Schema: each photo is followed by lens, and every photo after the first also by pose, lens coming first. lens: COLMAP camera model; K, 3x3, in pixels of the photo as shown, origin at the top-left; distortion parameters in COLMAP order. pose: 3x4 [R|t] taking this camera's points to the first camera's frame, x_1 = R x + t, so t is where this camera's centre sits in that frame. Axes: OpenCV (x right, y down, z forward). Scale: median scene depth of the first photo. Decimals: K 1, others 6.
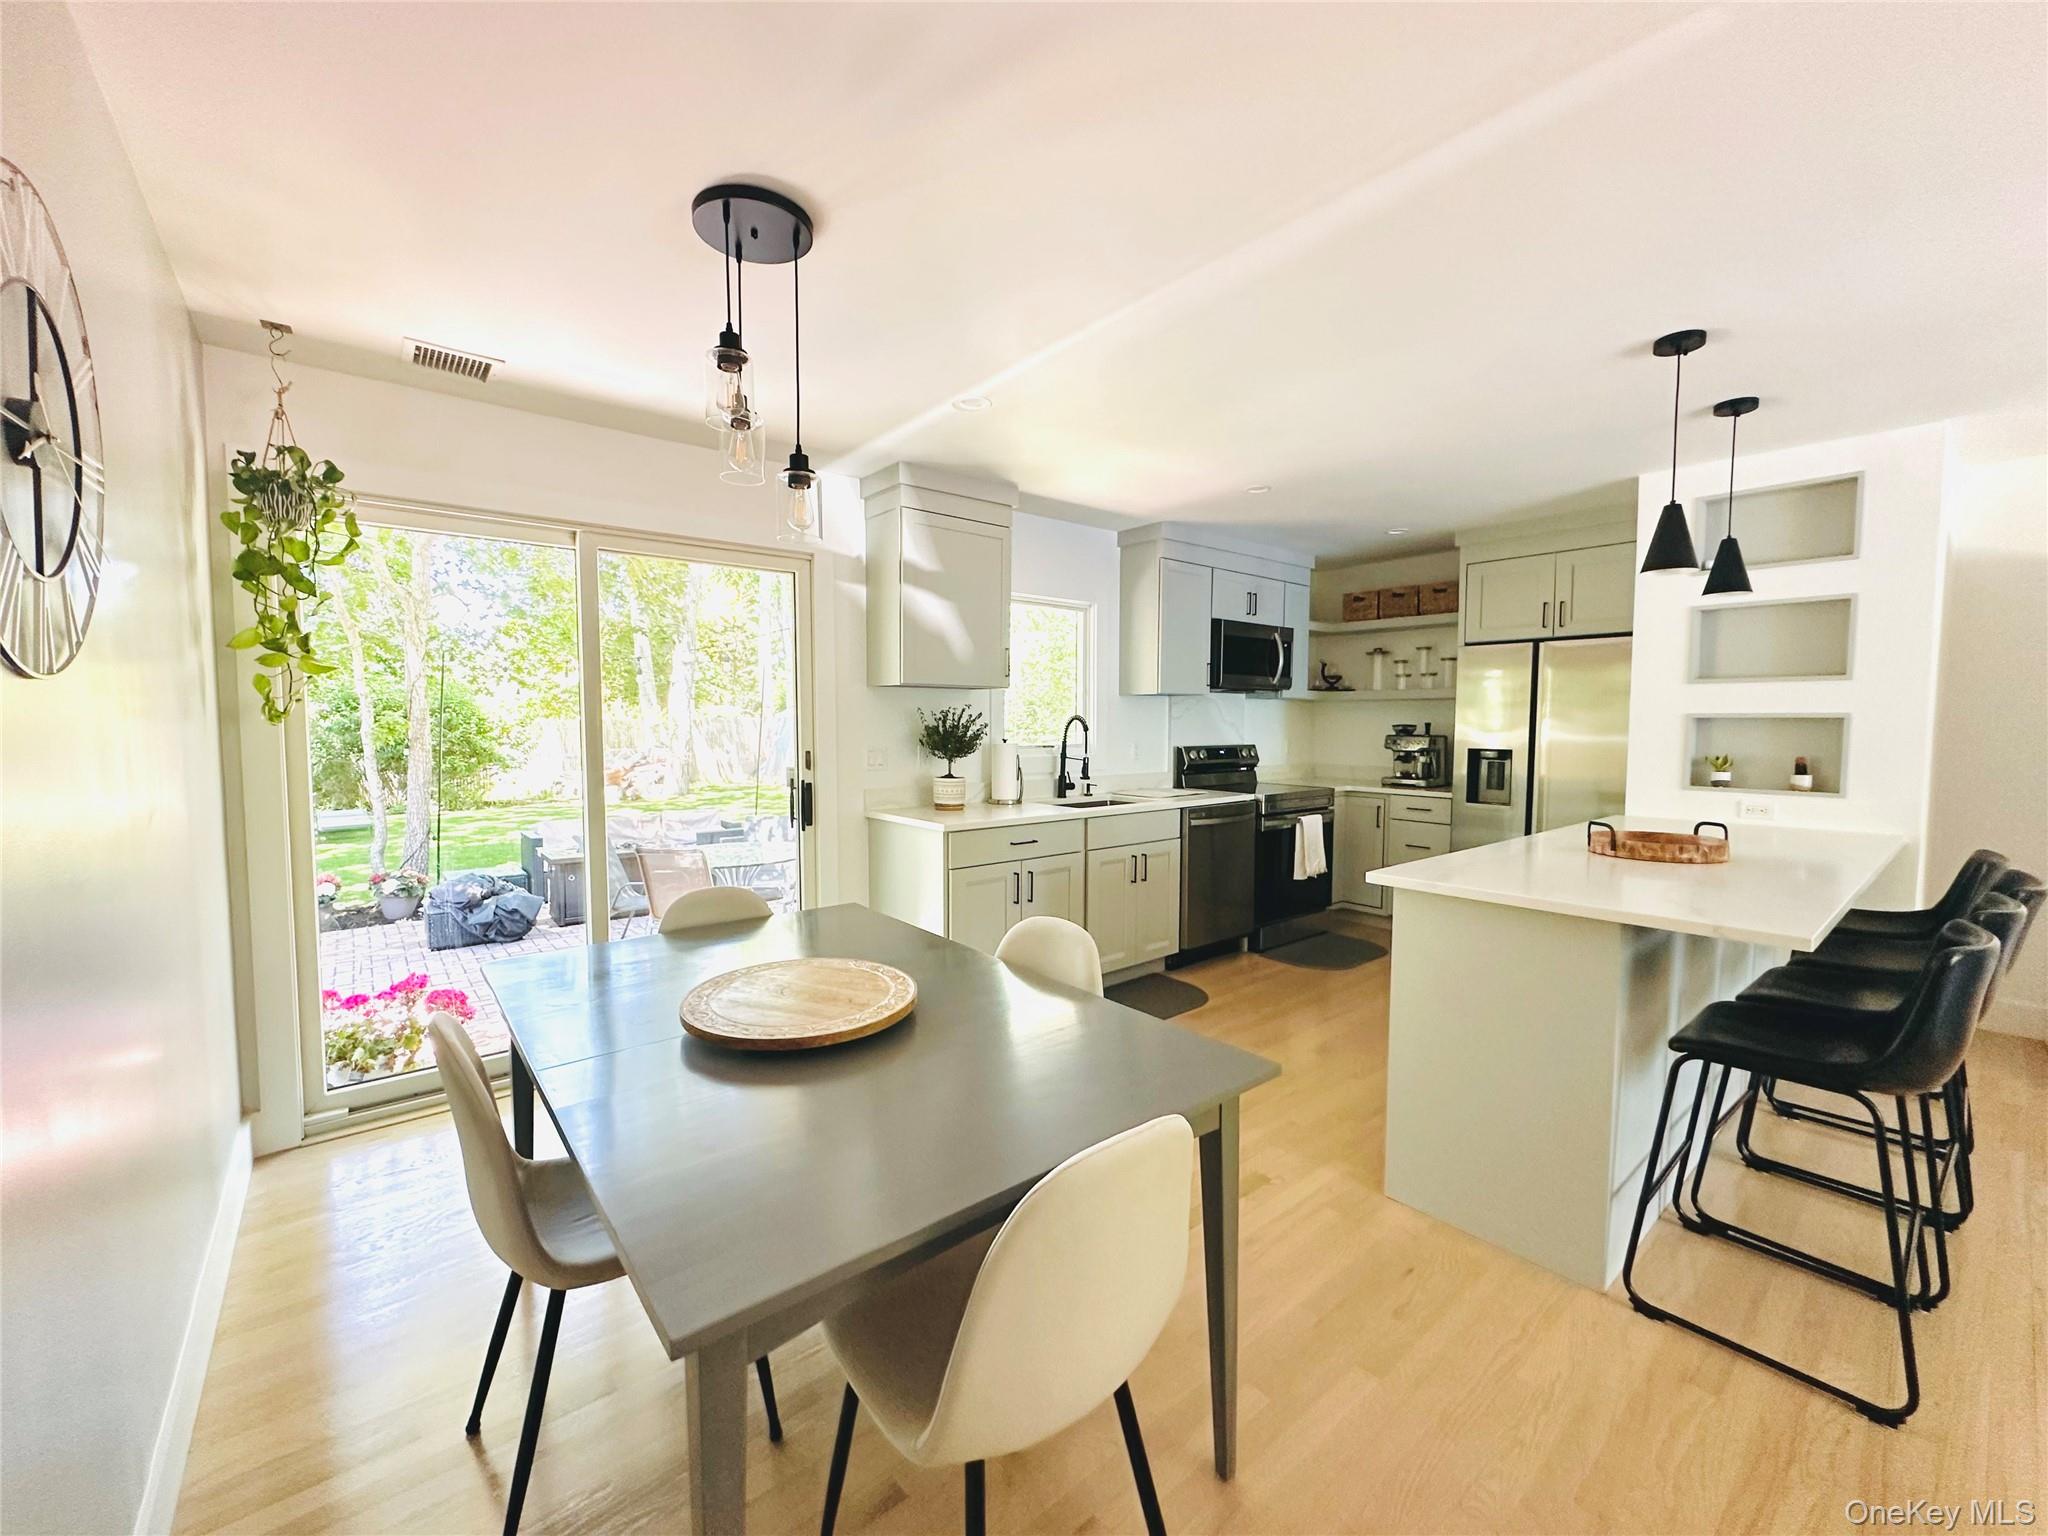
lens RADIAL K [[817.6, 0, 1021.4], [0, 817.6, 762.8], [0, 0, 1]] dist [-0.011943, 0.001762]
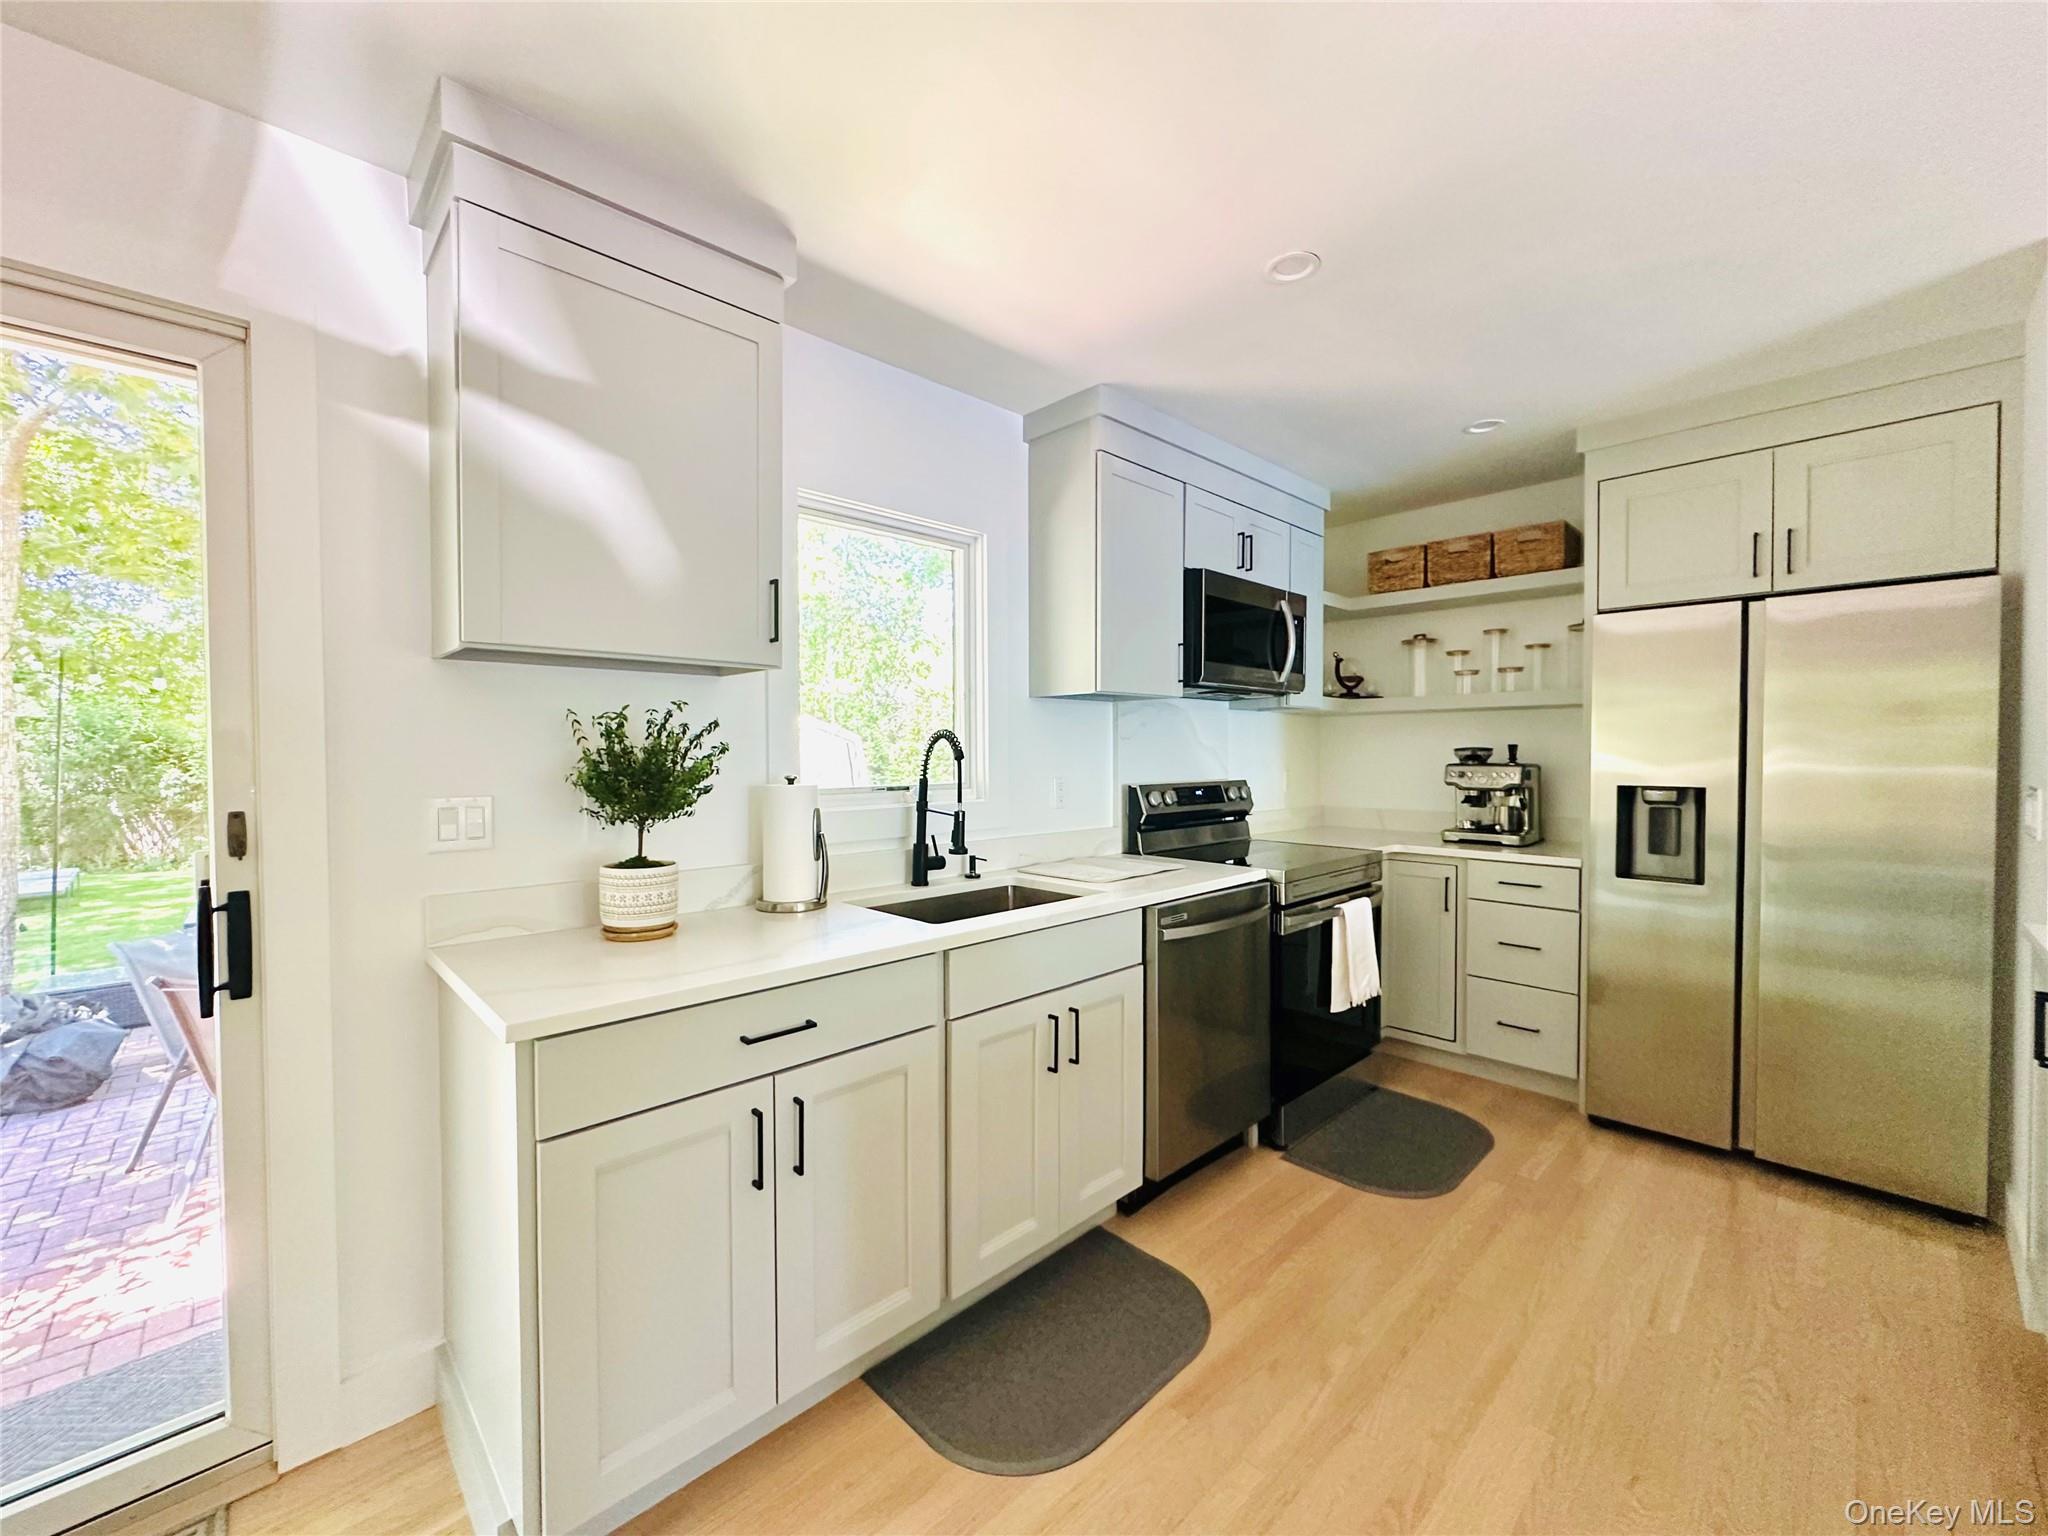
lens RADIAL K [[817.6, 0, 1022.4], [0, 817.6, 760.8], [0, 0, 1]] dist [-0.011943, 0.001762]
pose [[0.996792, -0.005460, 0.079850, 0.074669], [0.008652, 0.999175, -0.039691, -0.016754], [-0.079568, 0.040255, 0.996016, 0.467476]]
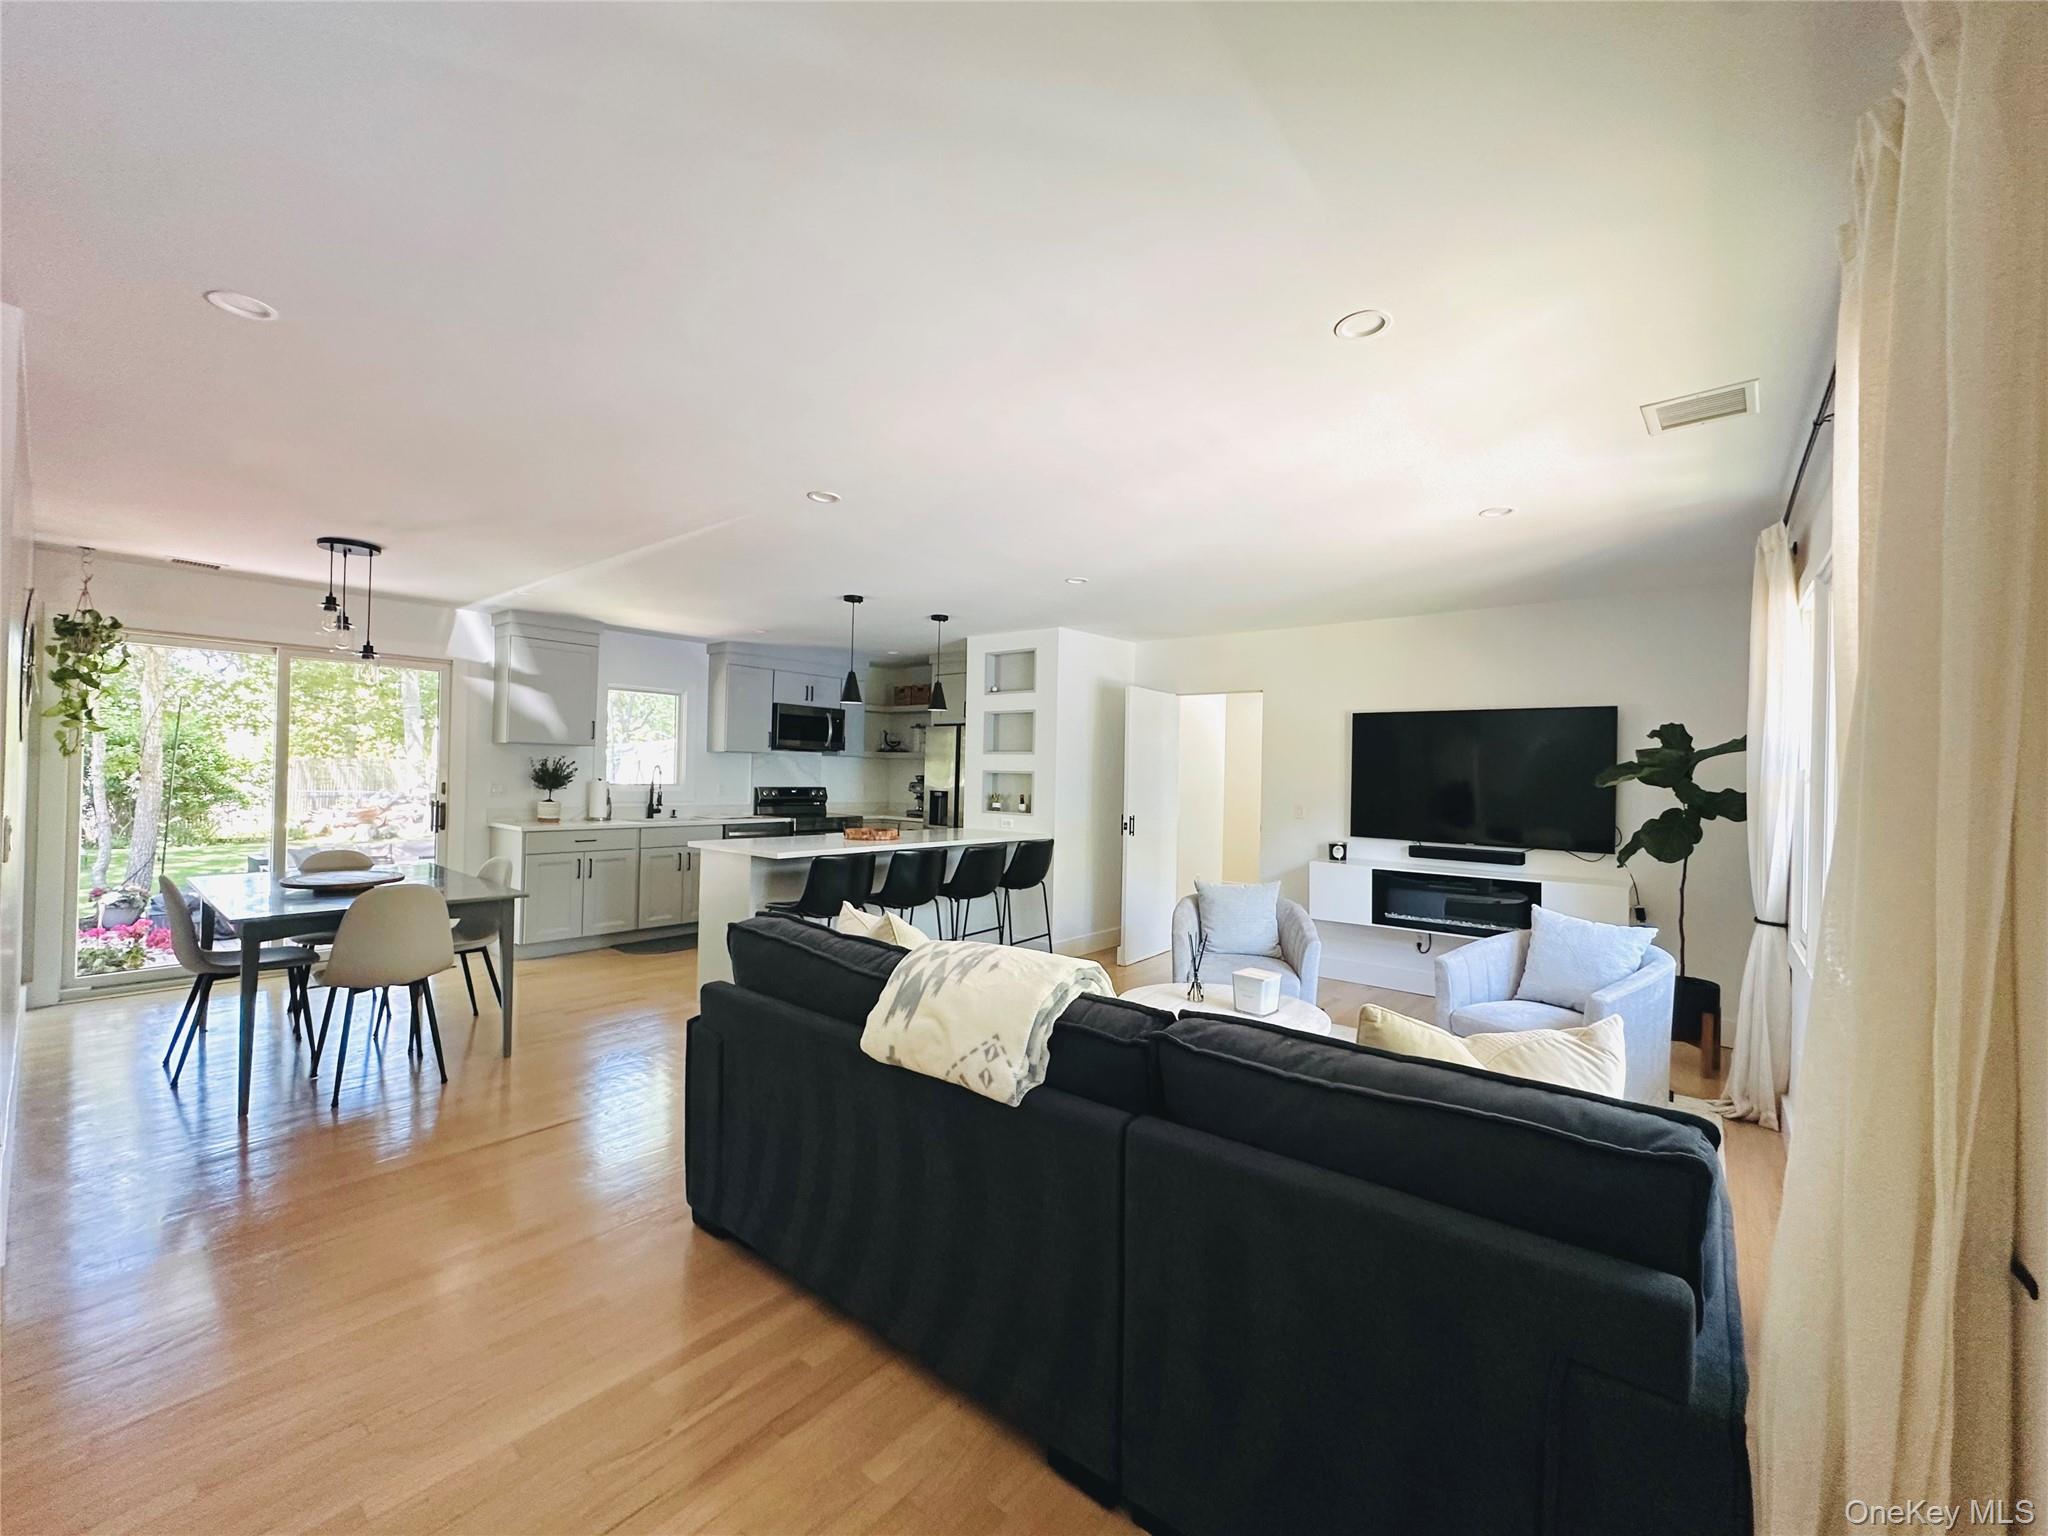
lens RADIAL K [[817.6, 0, 1029.5], [0, 817.6, 761.7], [0, 0, 1]] dist [-0.011943, 0.001762]
pose [[0.980994, 0.022827, 0.192688, 0.449429], [-0.010346, 0.997797, -0.065535, 0.030192], [-0.193760, 0.062296, 0.979069, -0.628857]]
